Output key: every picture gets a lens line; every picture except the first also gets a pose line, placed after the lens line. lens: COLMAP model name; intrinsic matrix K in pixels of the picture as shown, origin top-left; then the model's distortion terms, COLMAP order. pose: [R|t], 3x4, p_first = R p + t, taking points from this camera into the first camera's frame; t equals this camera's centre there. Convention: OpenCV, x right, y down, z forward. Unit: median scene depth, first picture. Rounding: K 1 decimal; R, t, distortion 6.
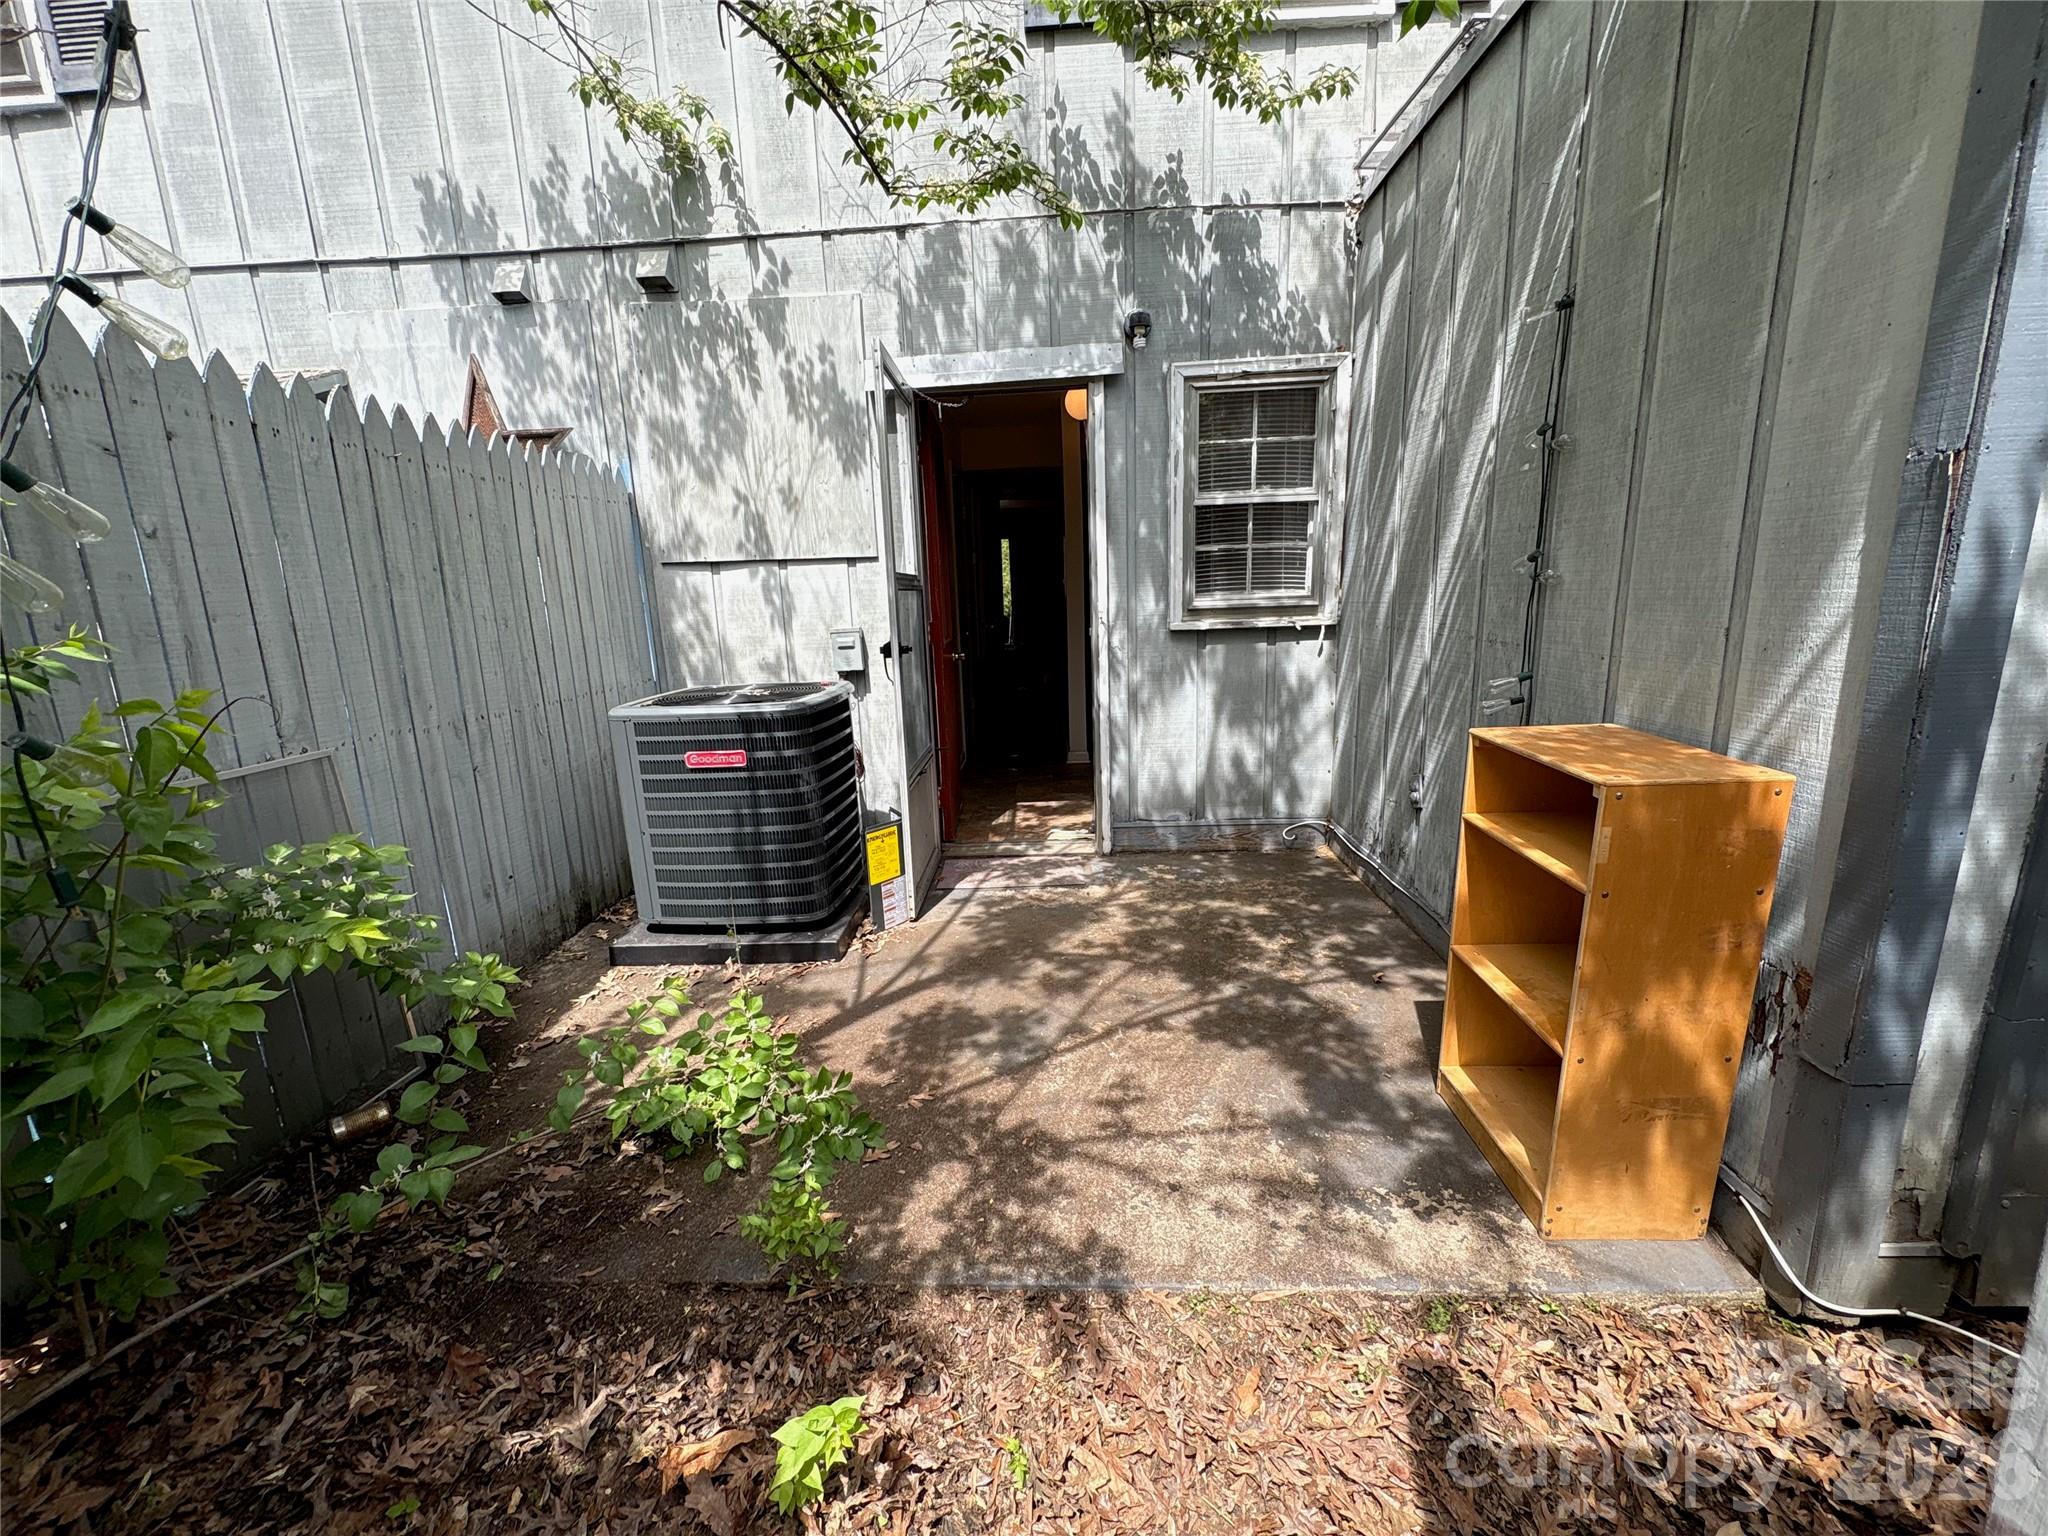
lens RADIAL K [[812.0, 0, 1016.9], [0, 812.0, 774.1], [0, 0, 1]] dist [-0.001130, -0.000213]
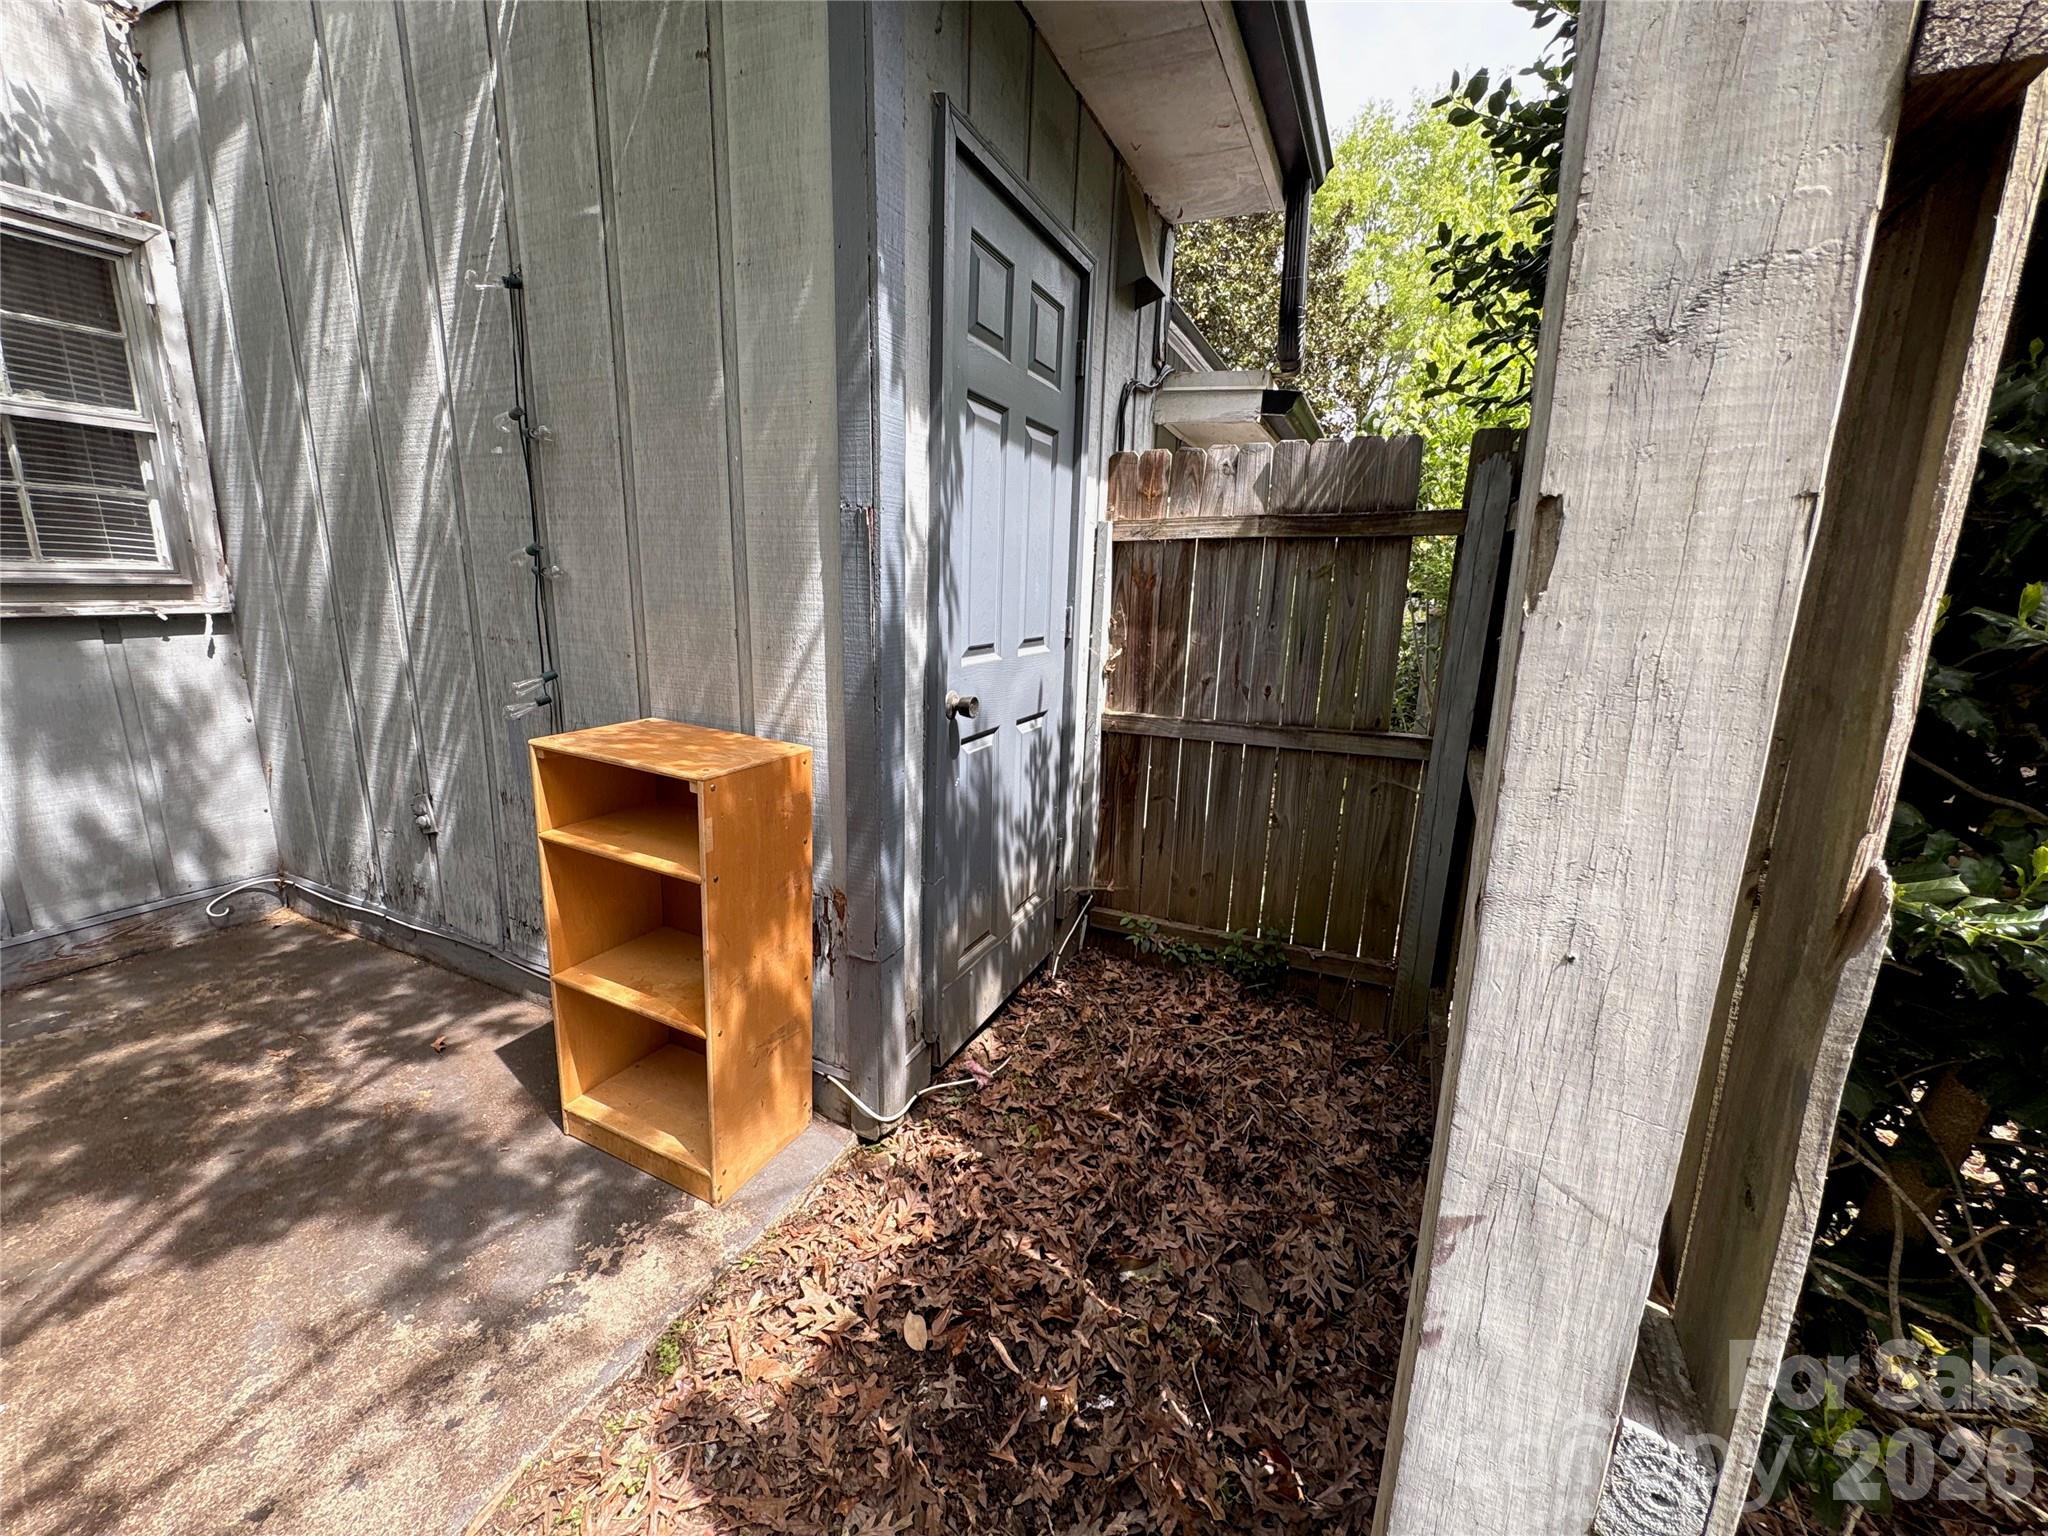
lens RADIAL K [[812.0, 0, 1023.3], [0, 812.0, 772.1], [0, 0, 1]] dist [-0.001130, -0.000213]
pose [[0.367261, -0.166407, 0.915111, -0.067746], [0.150425, 0.981540, 0.118117, -0.043321], [-0.917873, 0.094276, 0.385513, 0.147290]]
